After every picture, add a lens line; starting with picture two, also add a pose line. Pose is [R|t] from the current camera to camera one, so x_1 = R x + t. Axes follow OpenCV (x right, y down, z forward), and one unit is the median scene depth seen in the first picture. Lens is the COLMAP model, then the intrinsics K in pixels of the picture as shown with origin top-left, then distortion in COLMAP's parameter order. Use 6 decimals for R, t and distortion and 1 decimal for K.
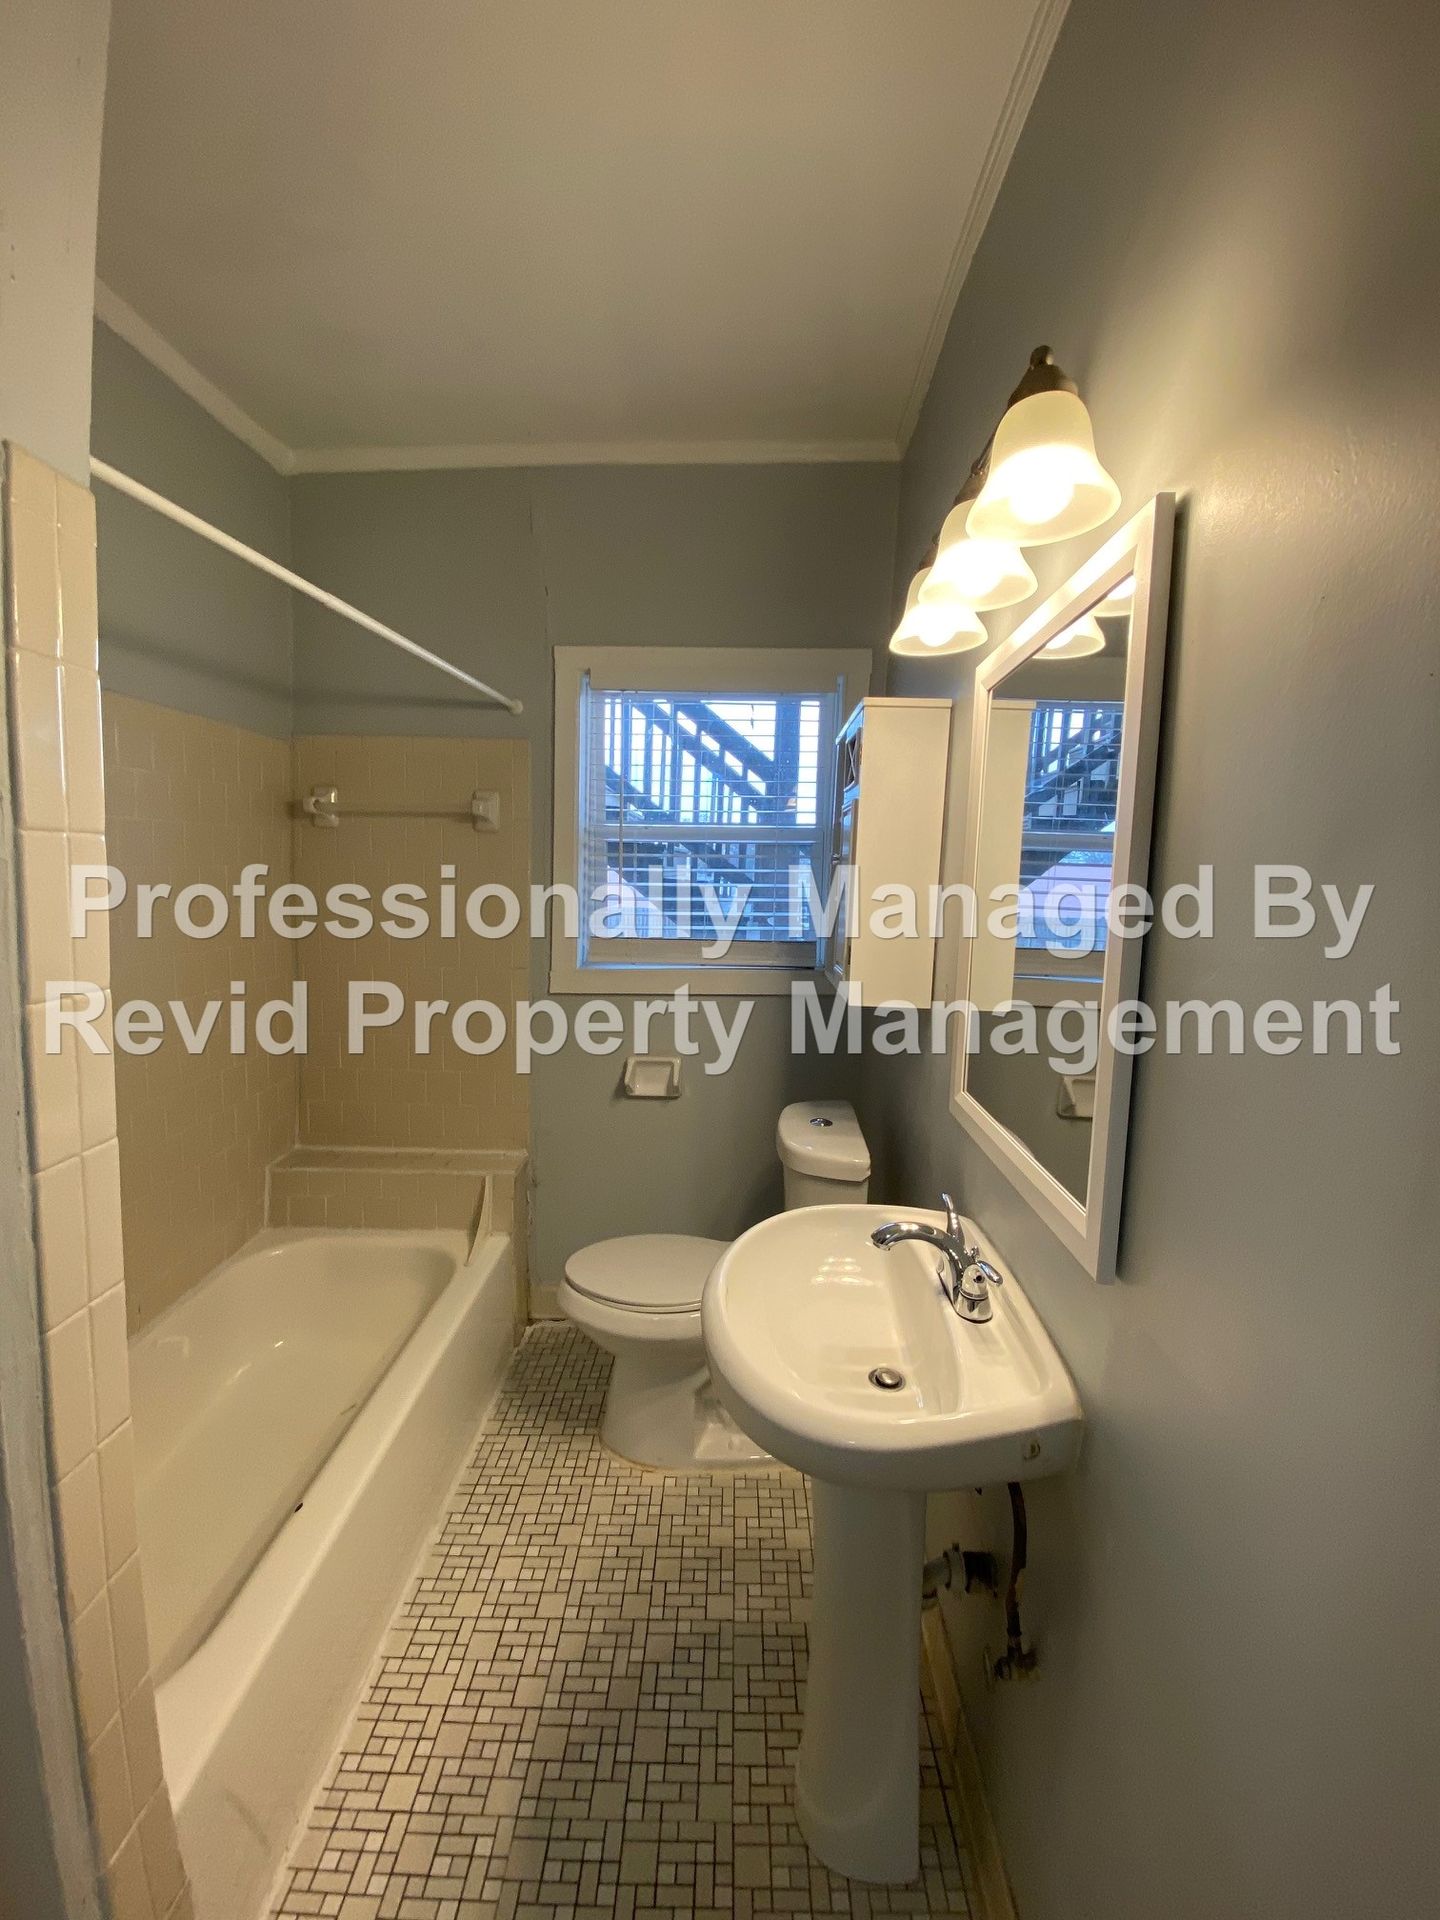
lens RADIAL K [[780.3, 0, 725.9], [0, 780.3, 956.7], [0, 0, 1]] dist [0.021228, -0.022147]
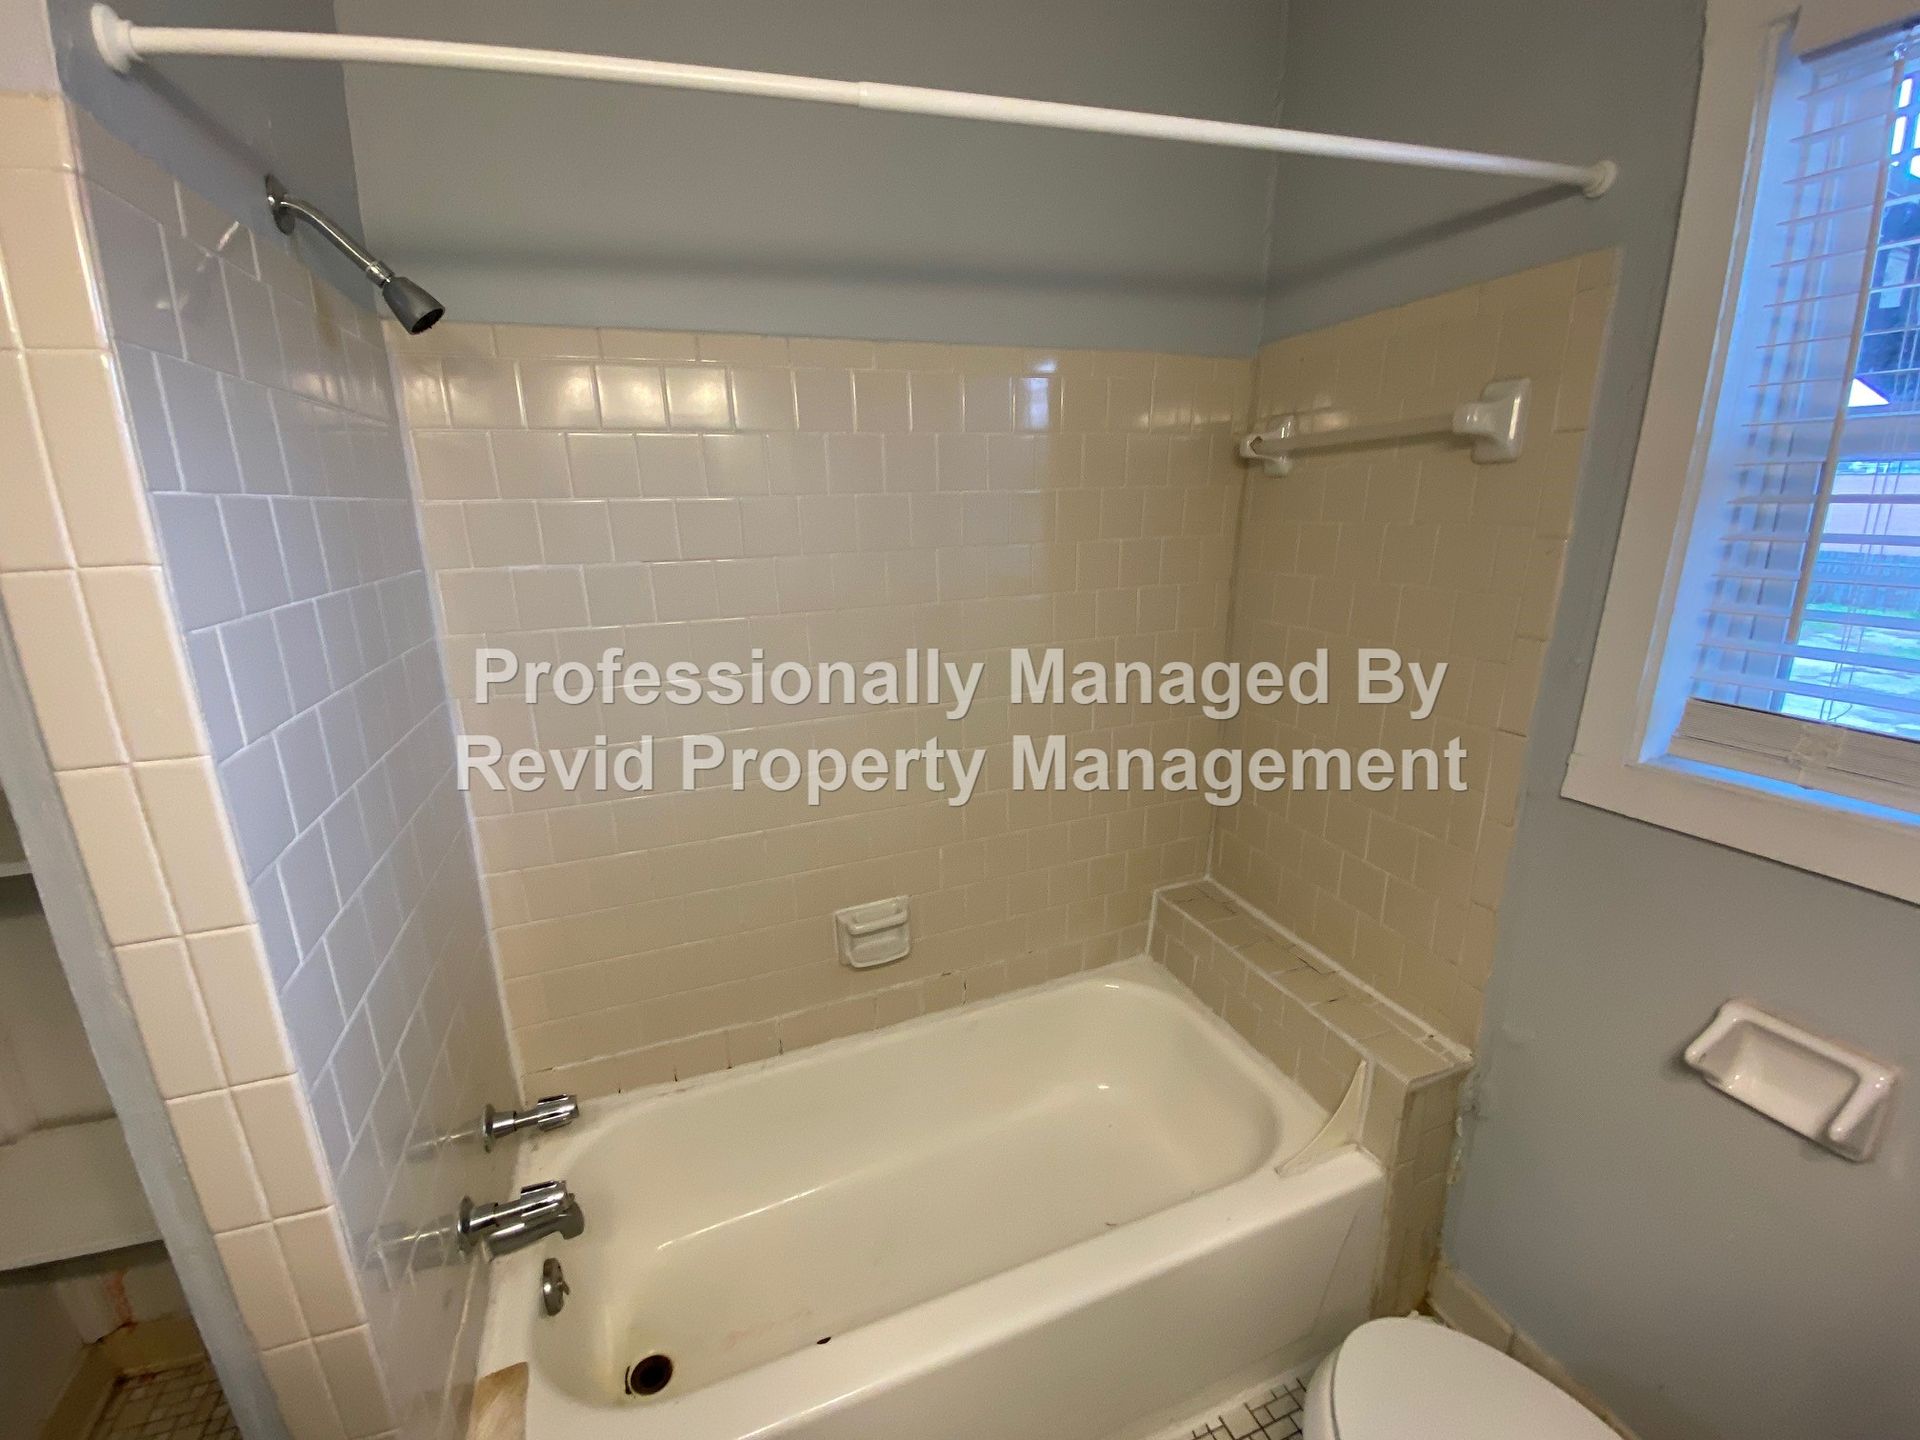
lens RADIAL K [[780.3, 0, 946.8], [0, 780.3, 707.0], [0, 0, 1]] dist [0.021228, -0.022147]
pose [[0.359481, 0.203779, -0.910630, 0.100406], [-0.075102, 0.979017, 0.189435, -0.104184], [0.930125, 0.000292, 0.367242, 0.678077]]
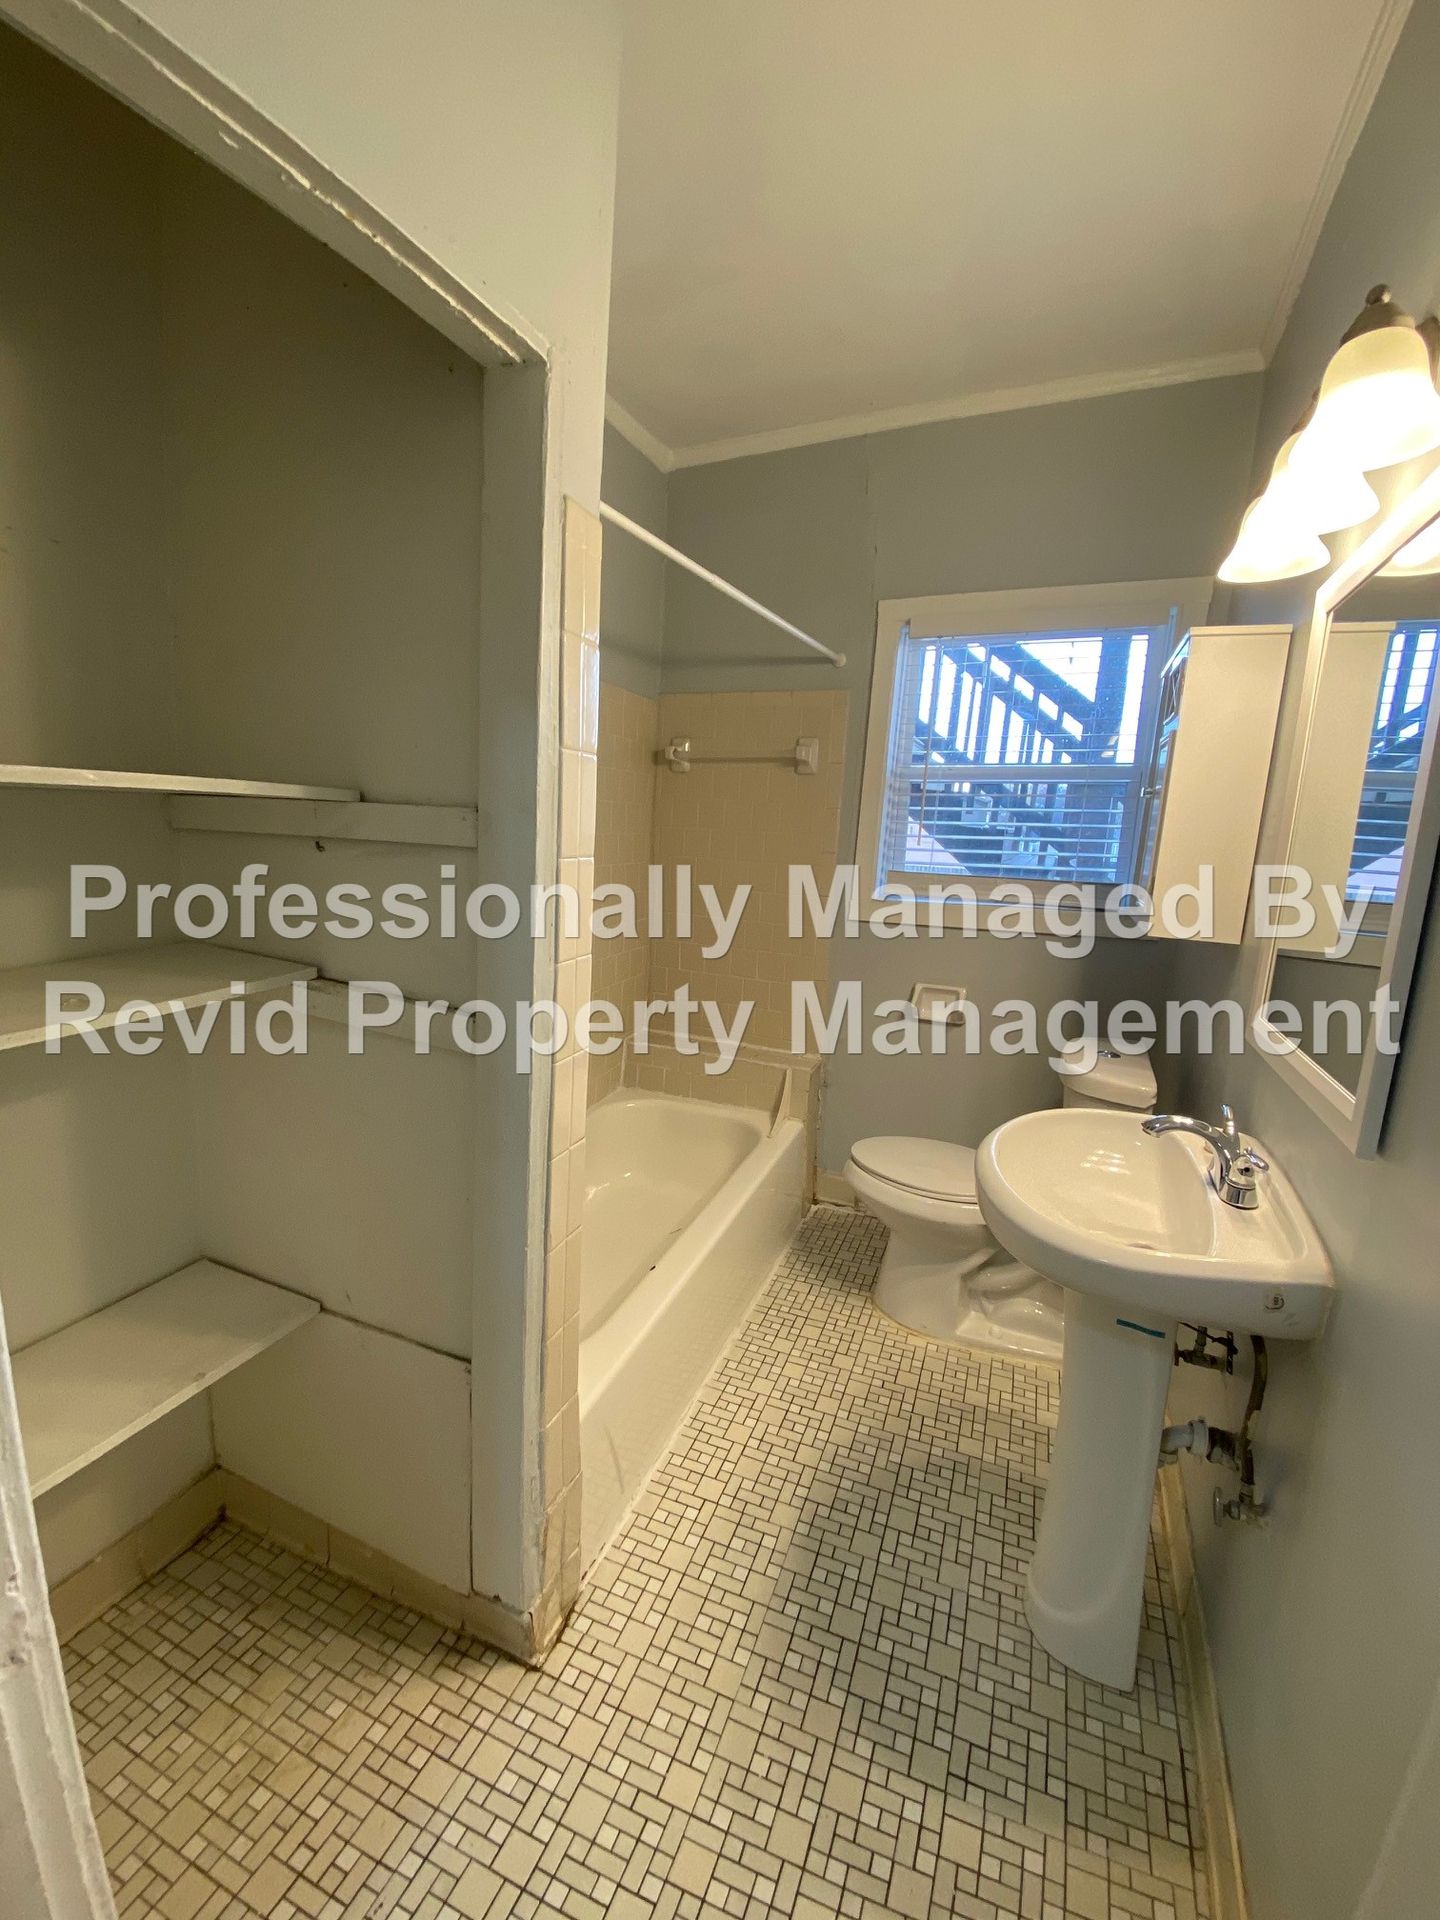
lens RADIAL K [[780.3, 0, 725.9], [0, 780.3, 956.7], [0, 0, 1]] dist [0.021228, -0.022147]
pose [[0.933164, 0.076894, -0.351131, 0.005985], [-0.057825, 0.996242, 0.064491, 0.054580], [0.354770, -0.039877, 0.934103, -0.156809]]
